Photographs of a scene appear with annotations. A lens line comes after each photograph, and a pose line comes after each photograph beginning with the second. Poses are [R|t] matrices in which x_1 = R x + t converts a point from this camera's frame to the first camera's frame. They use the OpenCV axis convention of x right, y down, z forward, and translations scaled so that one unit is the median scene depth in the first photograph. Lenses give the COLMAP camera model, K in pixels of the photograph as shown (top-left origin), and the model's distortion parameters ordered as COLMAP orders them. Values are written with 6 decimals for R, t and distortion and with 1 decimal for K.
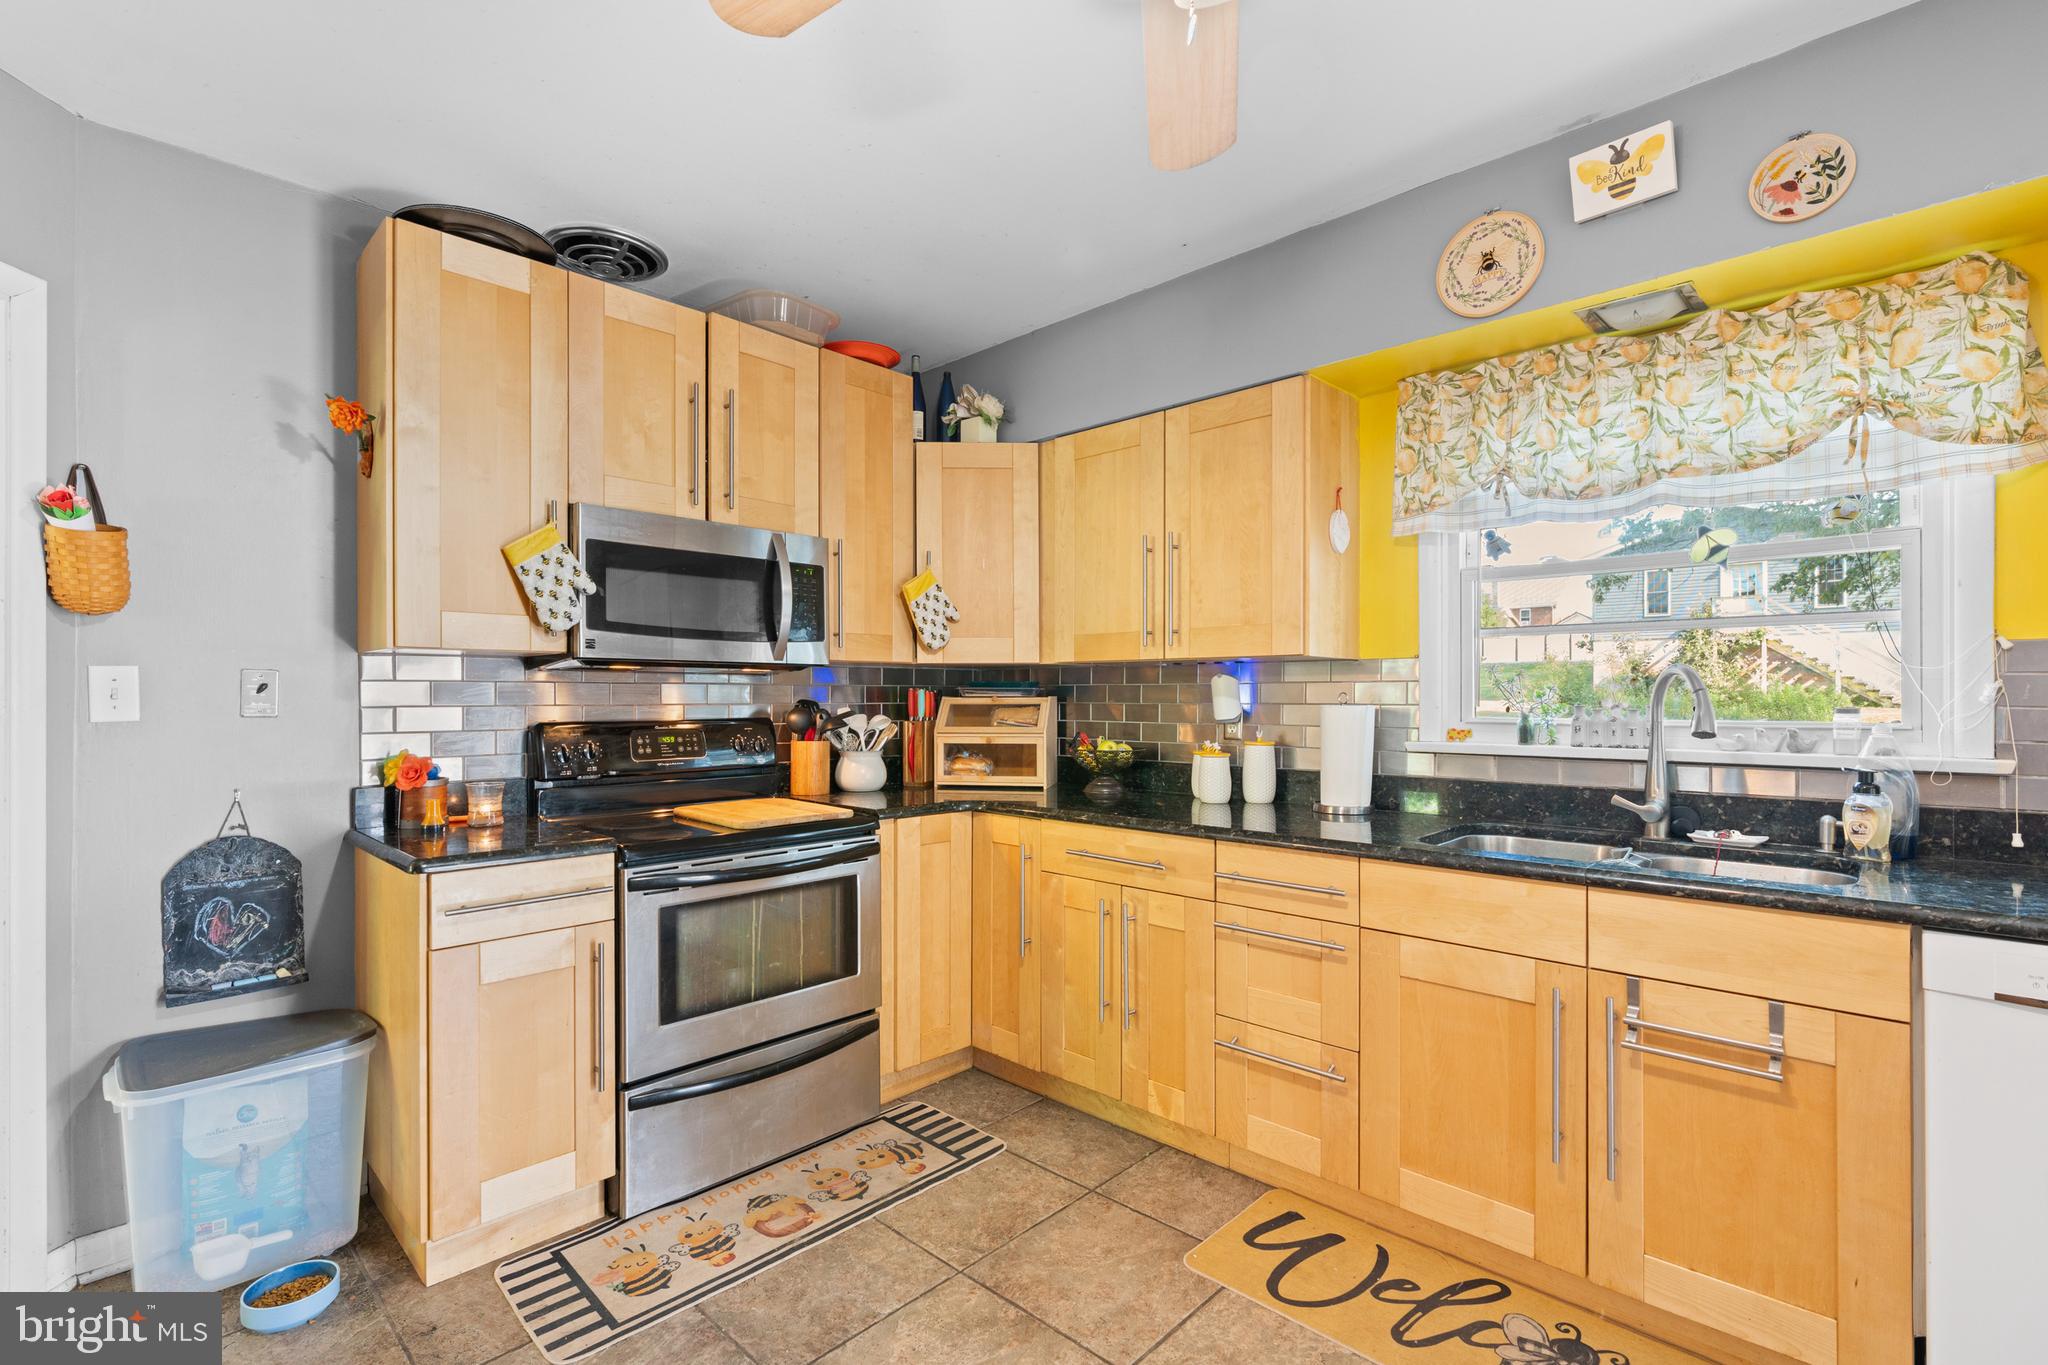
lens RADIAL K [[941.5, 0, 1039.1], [0, 941.5, 686.2], [0, 0, 1]] dist [-0.000316, -0.000047]
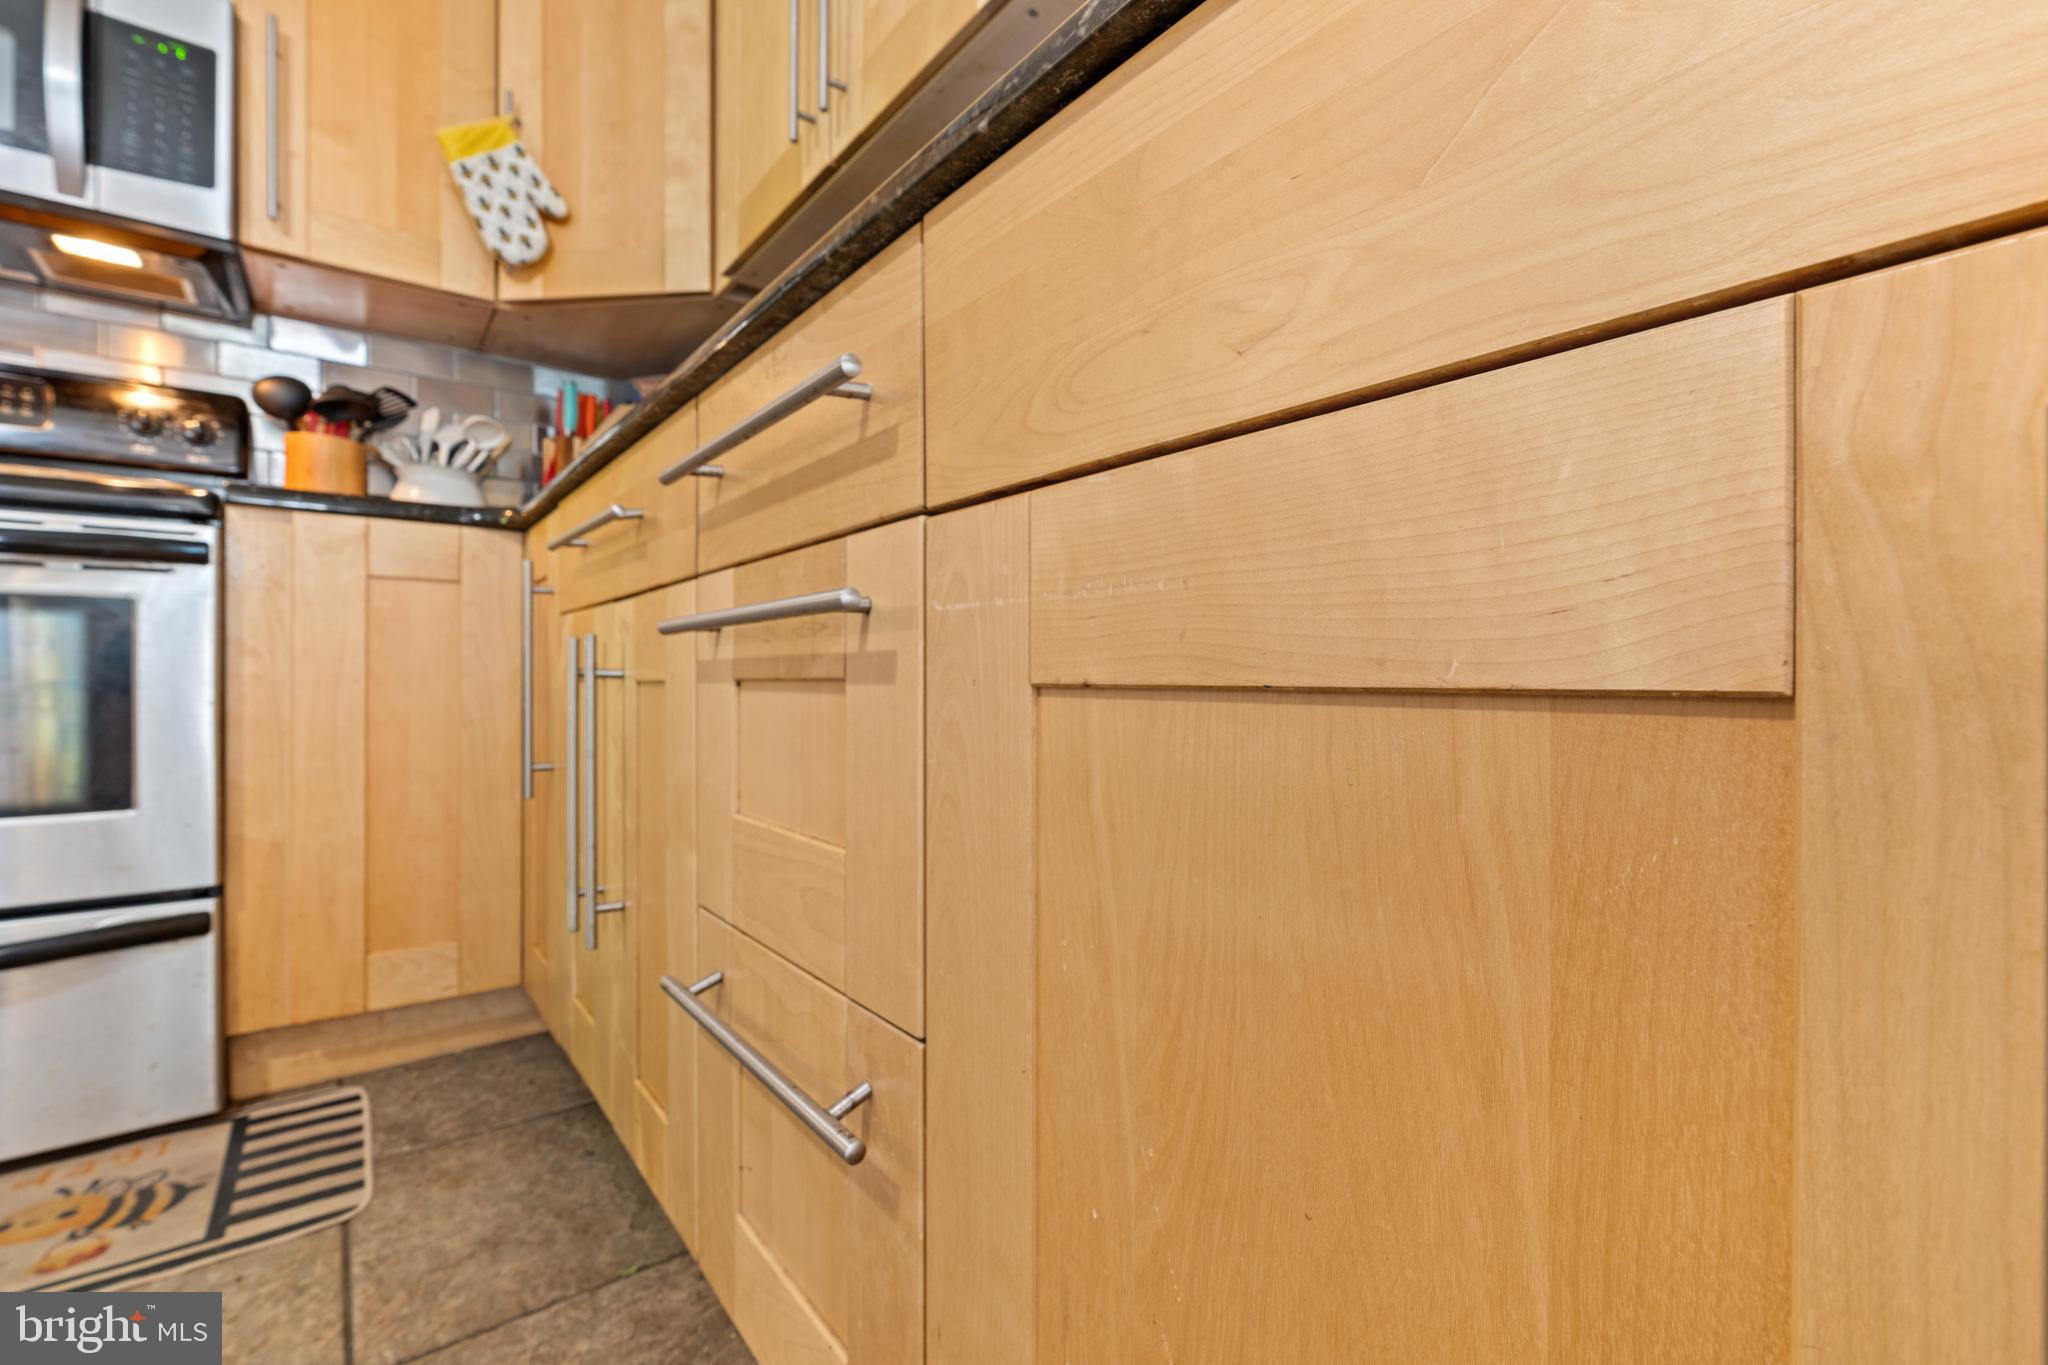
lens RADIAL K [[916.9, 0, 1024.0], [0, 916.9, 682.5], [0, 0, 1]] dist [0.001046, 0.000389]
pose [[0.985705, -0.001968, -0.168467, 0.373773], [0.004180, 0.999910, 0.012776, 0.273717], [0.168427, -0.013297, 0.985624, 0.720607]]
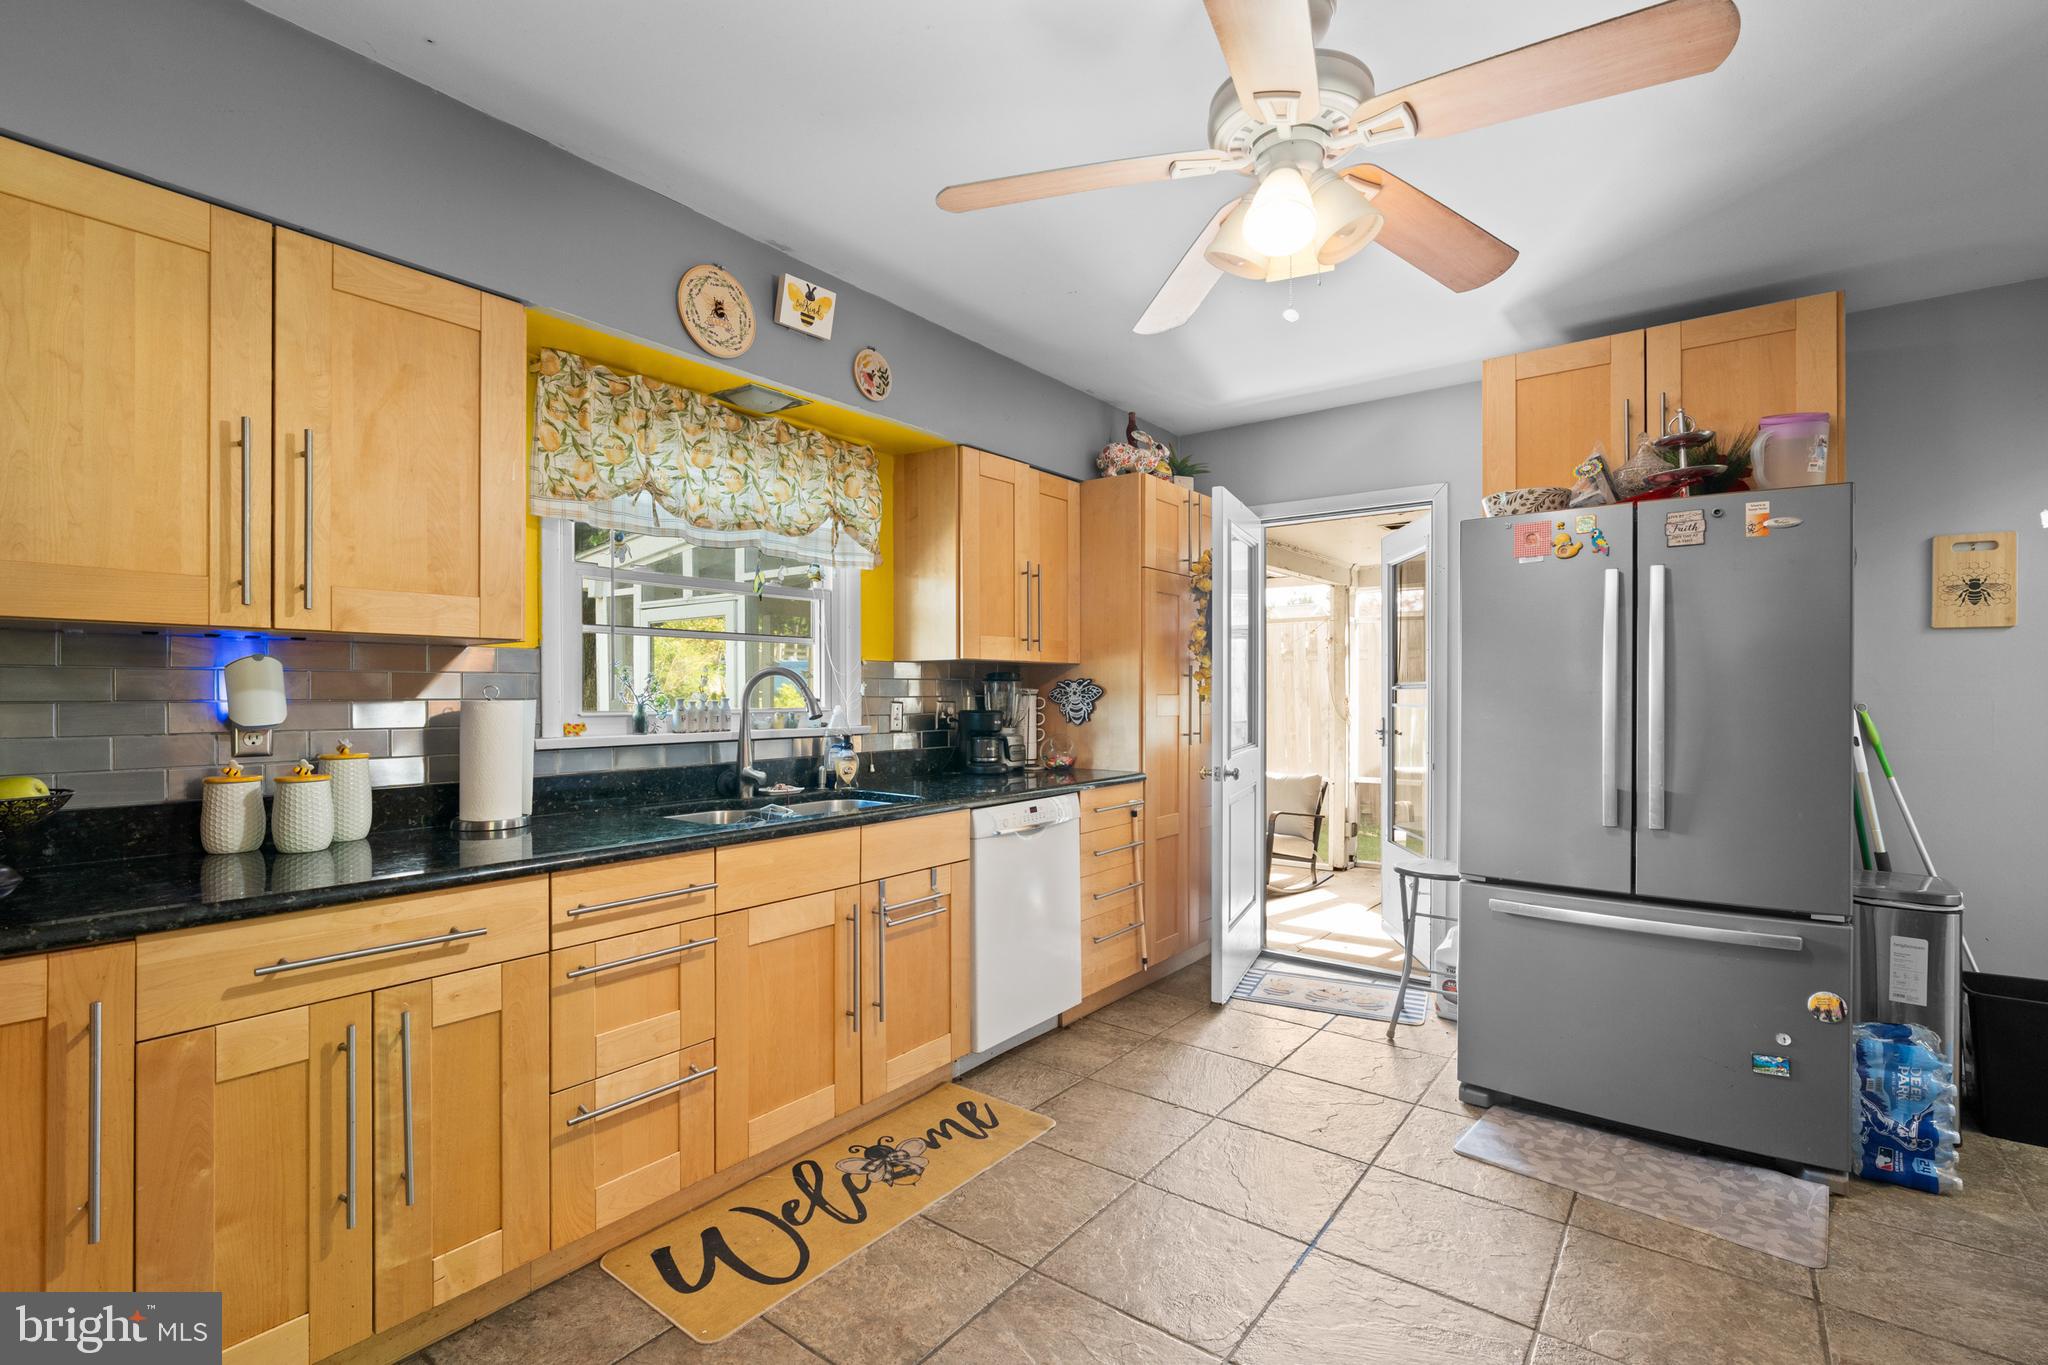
lens RADIAL K [[916.9, 0, 1024.0], [0, 916.9, 682.5], [0, 0, 1]] dist [0.001046, 0.000389]
pose [[-0.105507, 0.009253, 0.994376, -0.641051], [-0.013102, 0.999857, -0.010694, 0.007686], [-0.994332, -0.014157, -0.105370, 0.718058]]
